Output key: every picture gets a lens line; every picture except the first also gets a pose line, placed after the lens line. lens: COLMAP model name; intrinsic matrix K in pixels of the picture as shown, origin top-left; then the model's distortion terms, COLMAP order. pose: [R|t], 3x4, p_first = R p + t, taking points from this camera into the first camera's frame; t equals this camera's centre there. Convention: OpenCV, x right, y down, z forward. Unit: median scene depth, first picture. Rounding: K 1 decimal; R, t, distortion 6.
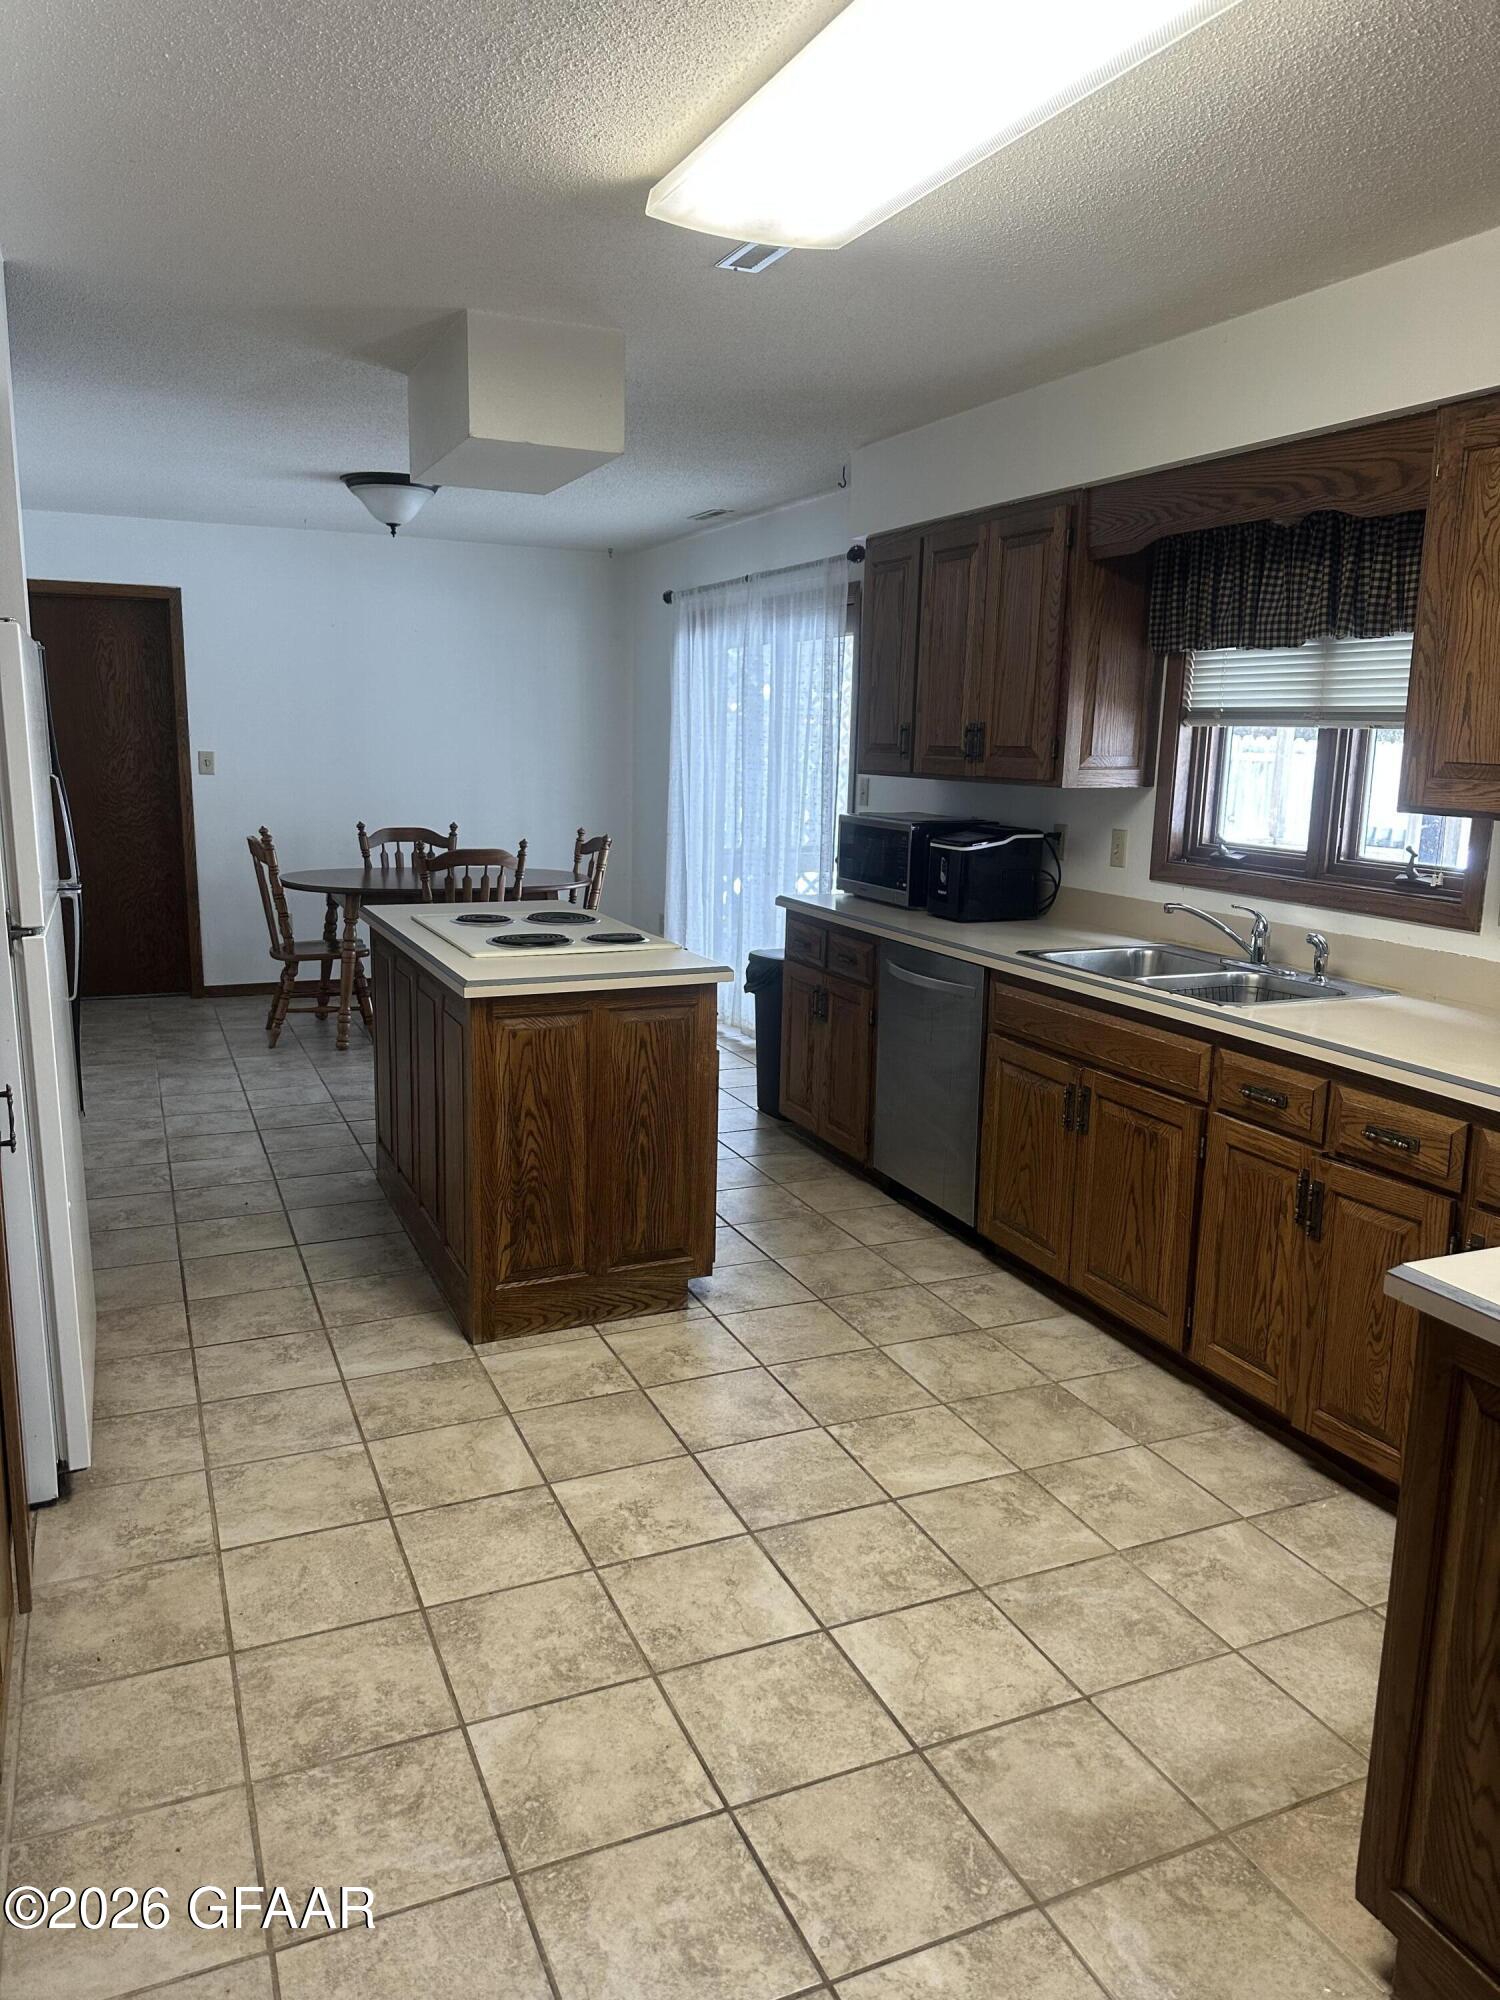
lens RADIAL K [[1411.6, 0, 750.0], [0, 1411.6, 1000.0], [0, 0, 1]] dist [0.139734, -0.223695]
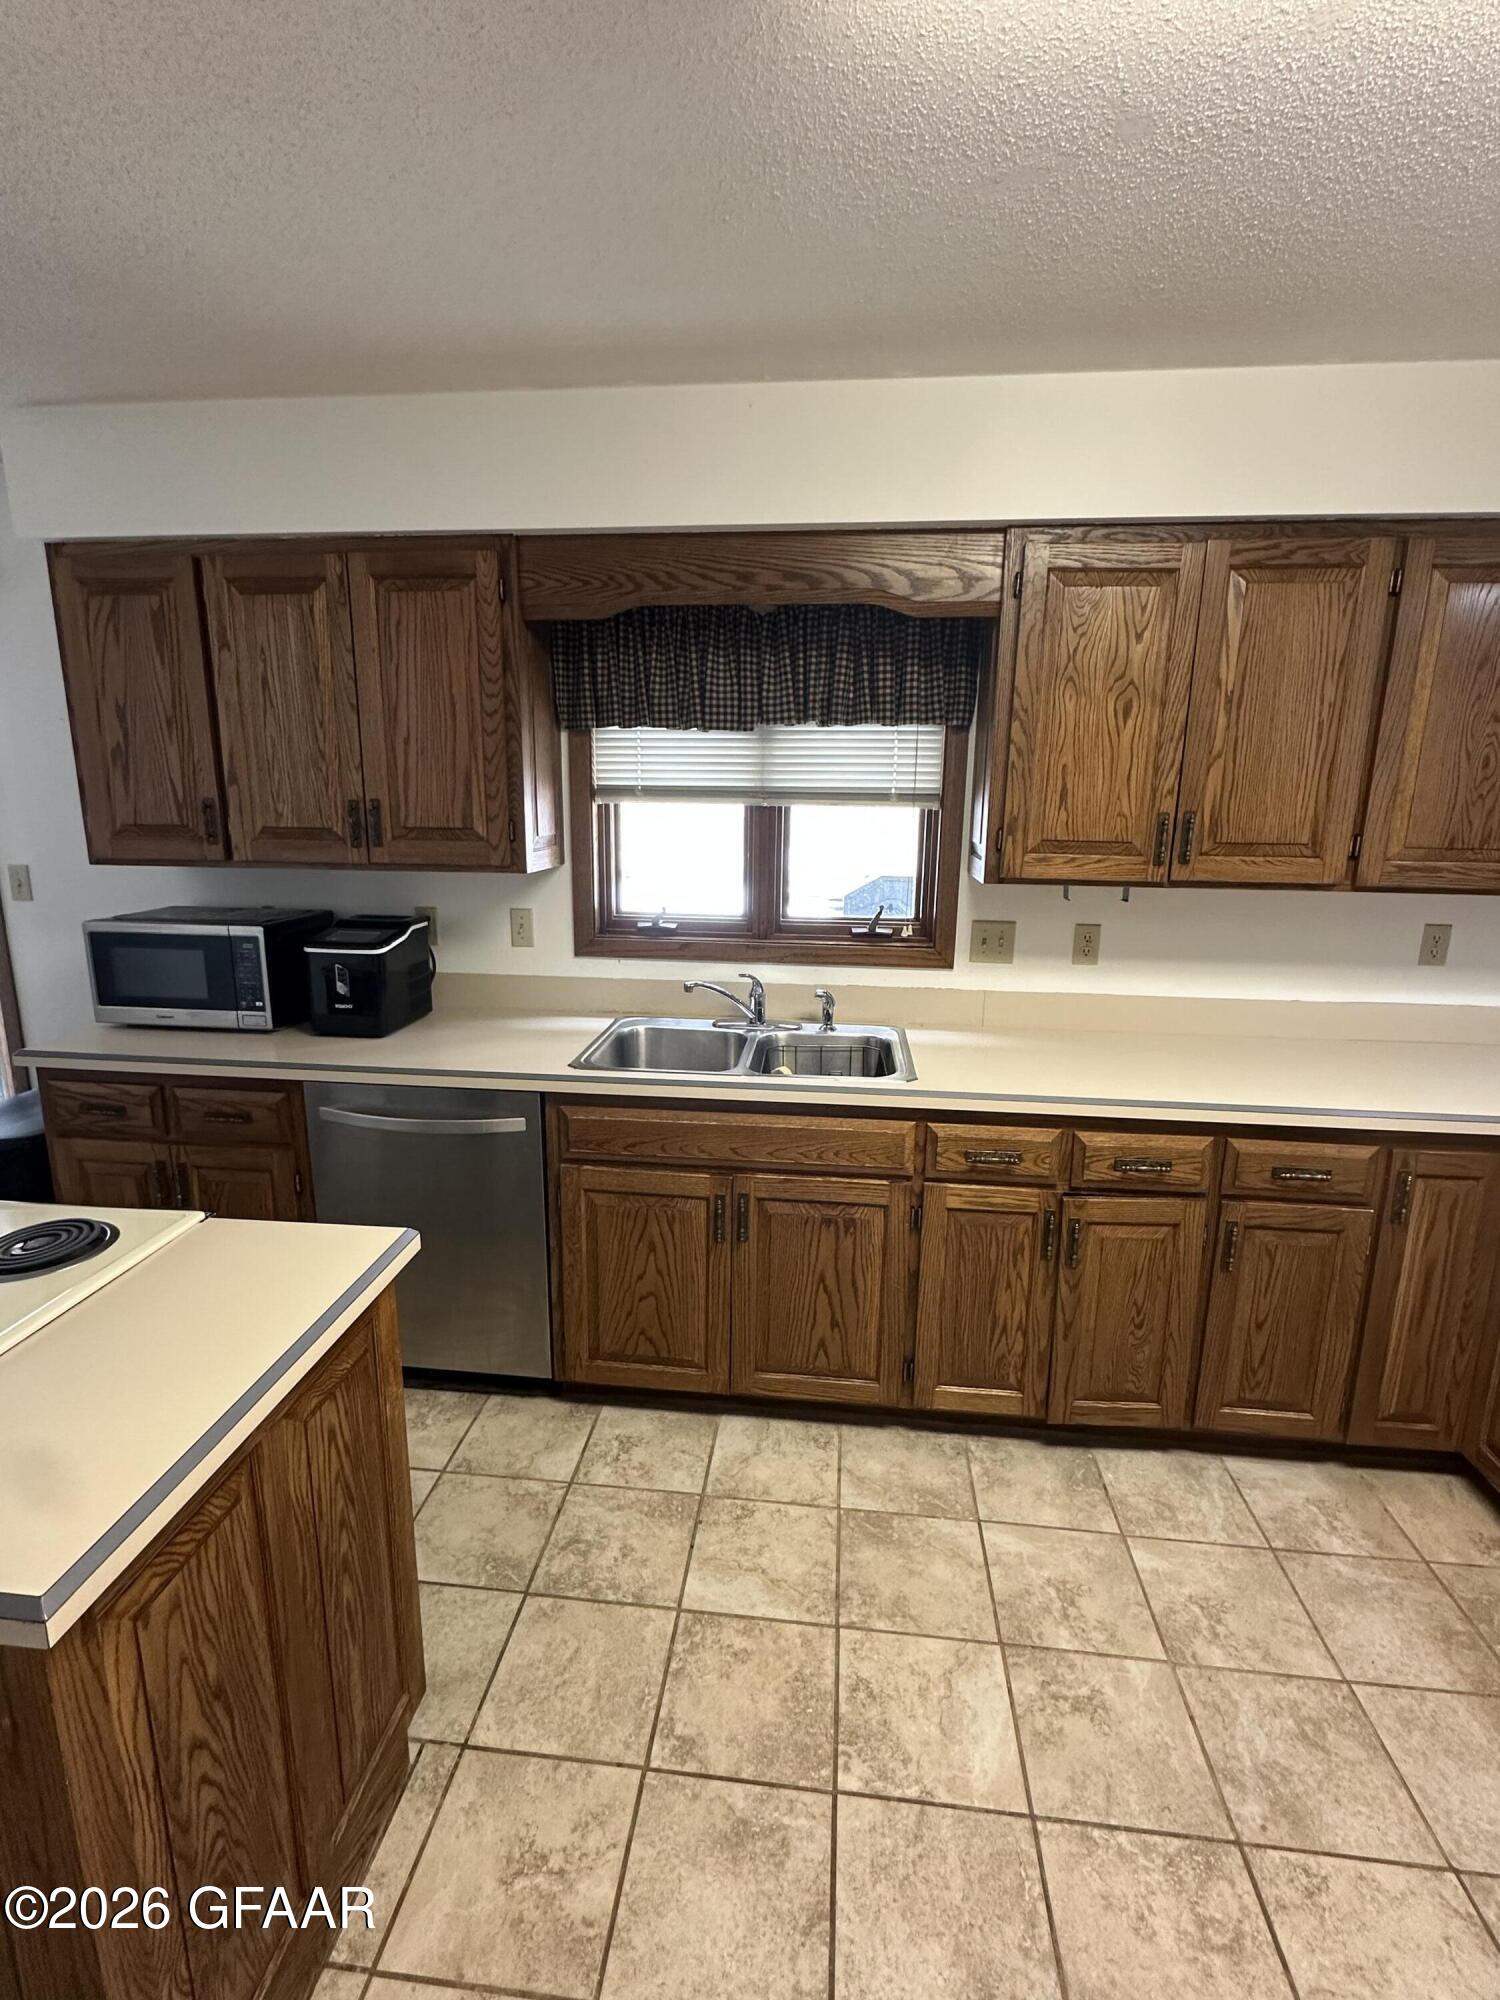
lens RADIAL K [[935.1, 0, 750.0], [0, 935.1, 1000.0], [0, 0, 1]] dist [-0.001836, -0.000154]
pose [[0.503025, -0.202581, 0.840194, -0.275649], [0.163141, 0.976921, 0.137875, -0.161212], [-0.848735, 0.067716, 0.524466, 0.718508]]
